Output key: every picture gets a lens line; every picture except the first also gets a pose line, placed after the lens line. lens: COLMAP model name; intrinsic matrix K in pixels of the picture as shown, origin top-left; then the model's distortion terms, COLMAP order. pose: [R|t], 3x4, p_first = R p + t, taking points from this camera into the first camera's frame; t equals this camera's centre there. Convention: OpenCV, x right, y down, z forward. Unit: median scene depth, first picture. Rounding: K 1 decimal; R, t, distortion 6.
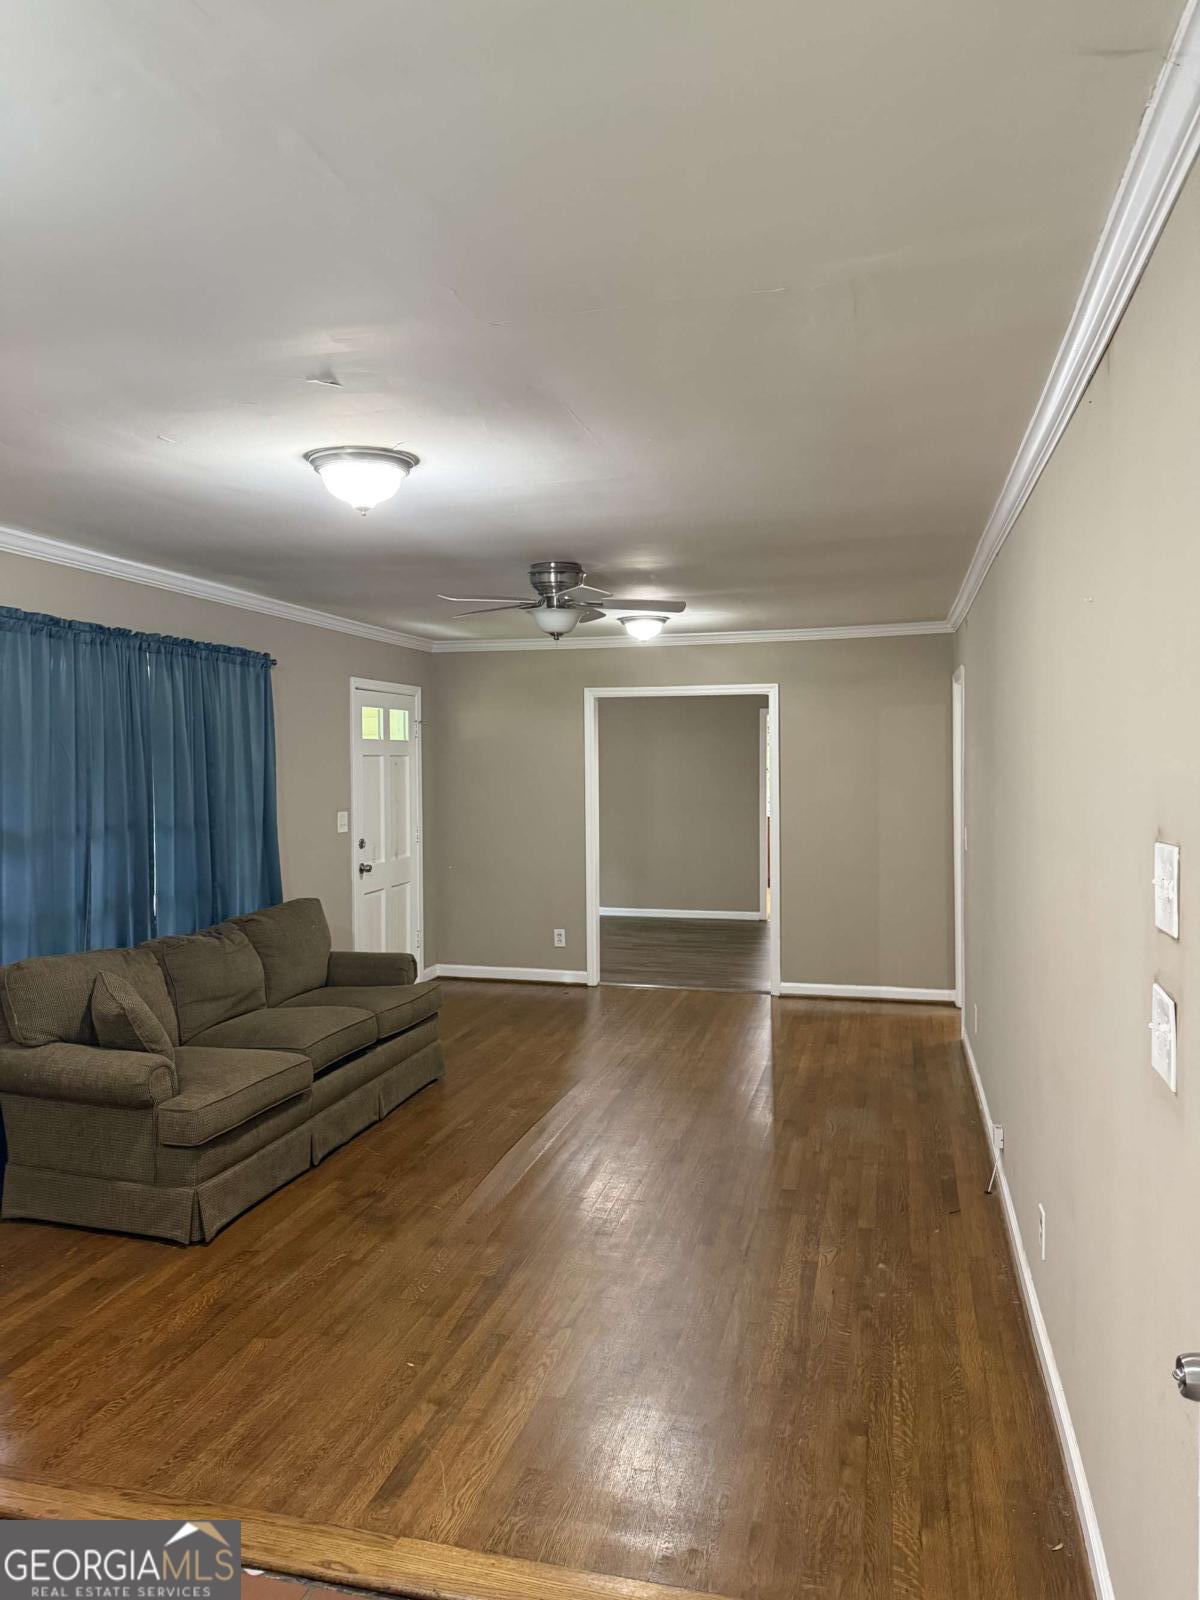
lens RADIAL K [[1141.1, 0, 610.4], [0, 1141.1, 797.9], [0, 0, 1]] dist [0.034531, -0.038999]
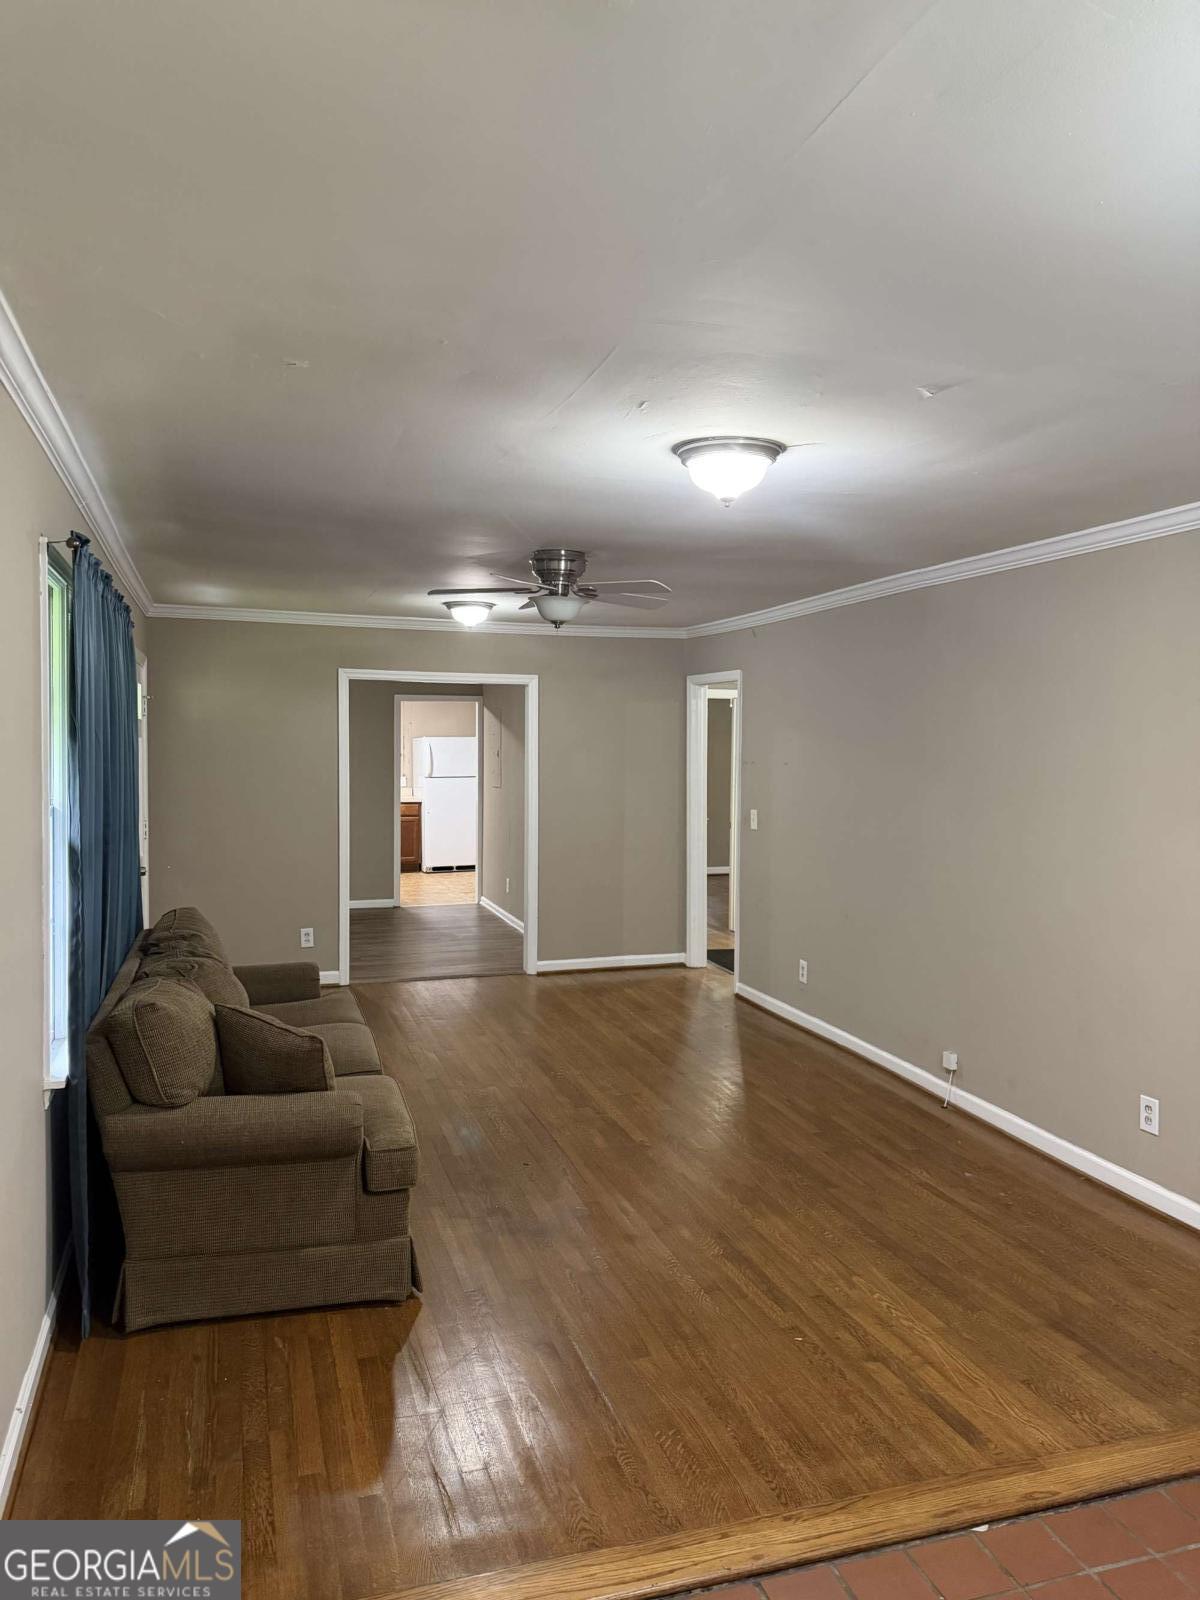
lens RADIAL K [[1141.1, 0, 599.8], [0, 1141.1, 790.1], [0, 0, 1]] dist [0.034531, -0.038999]
pose [[0.855364, -0.015426, 0.517798, -0.540567], [0.011429, 0.999875, 0.010907, -0.007973], [-0.517901, -0.003411, 0.855434, 0.134318]]
